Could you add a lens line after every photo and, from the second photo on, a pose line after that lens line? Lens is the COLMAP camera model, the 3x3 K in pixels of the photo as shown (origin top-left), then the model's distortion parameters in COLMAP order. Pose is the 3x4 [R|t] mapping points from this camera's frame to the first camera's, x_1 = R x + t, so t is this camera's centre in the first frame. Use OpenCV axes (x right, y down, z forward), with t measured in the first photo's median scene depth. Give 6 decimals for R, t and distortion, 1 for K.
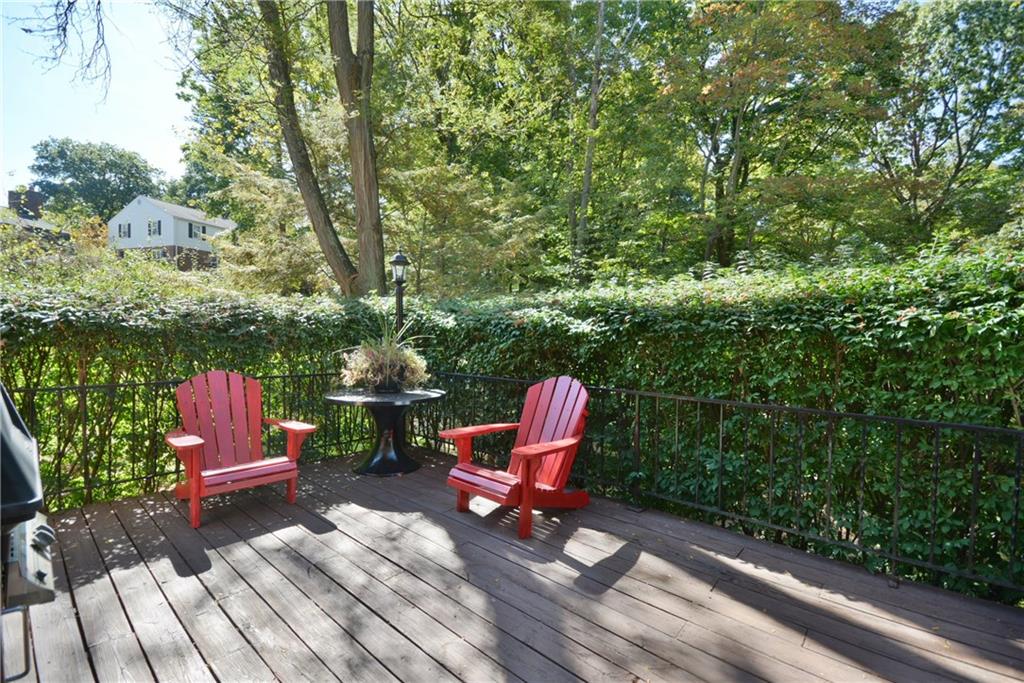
lens RADIAL K [[456.3, 0, 512.0], [0, 456.3, 341.5], [0, 0, 1]] dist [0.003000, 0.000977]
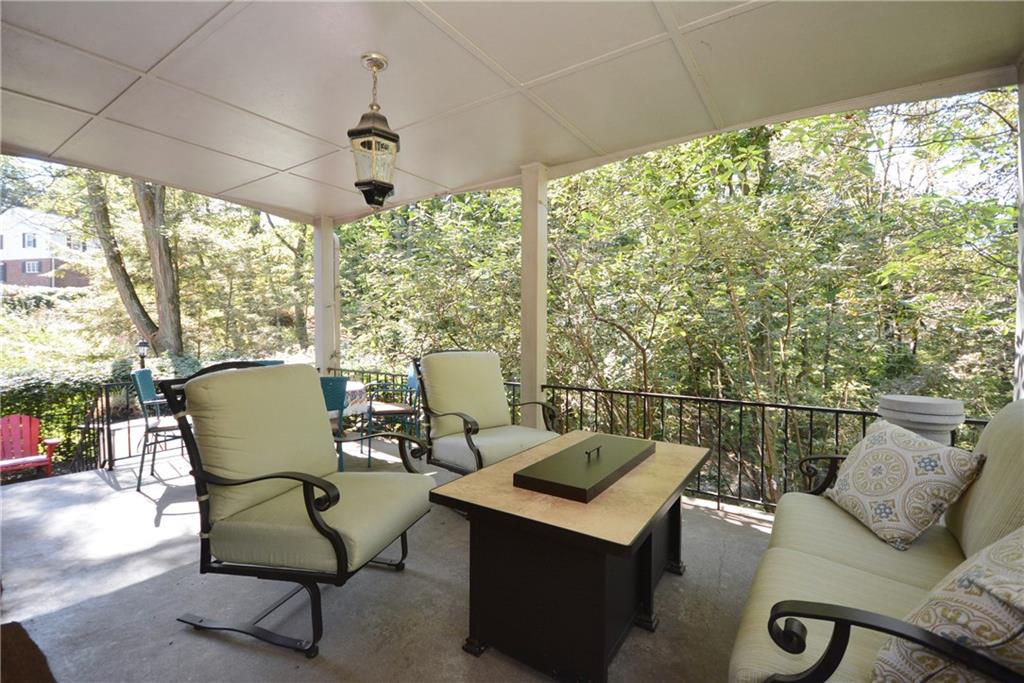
lens RADIAL K [[443.6, 0, 512.0], [0, 443.6, 341.5], [0, 0, 1]] dist [0.003886, -0.011630]
pose [[0.987157, -0.013686, 0.159166, 1.013686], [0.013694, 0.999906, 0.001044, -0.191588], [-0.159166, 0.001149, 0.987251, -1.042080]]
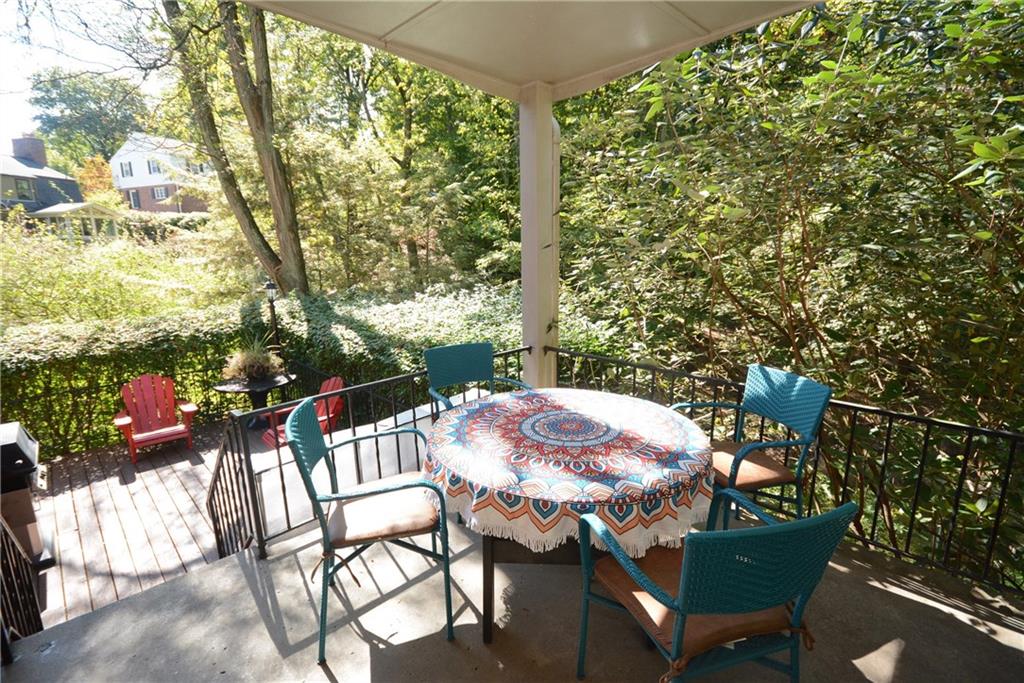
lens RADIAL K [[462.6, 0, 512.0], [0, 462.6, 341.5], [0, 0, 1]] dist [-0.000471, -0.000758]
pose [[0.998638, -0.017238, -0.049248, 0.687627], [0.025687, 0.983973, 0.176460, -0.276109], [0.045417, -0.177485, 0.983075, -0.529528]]
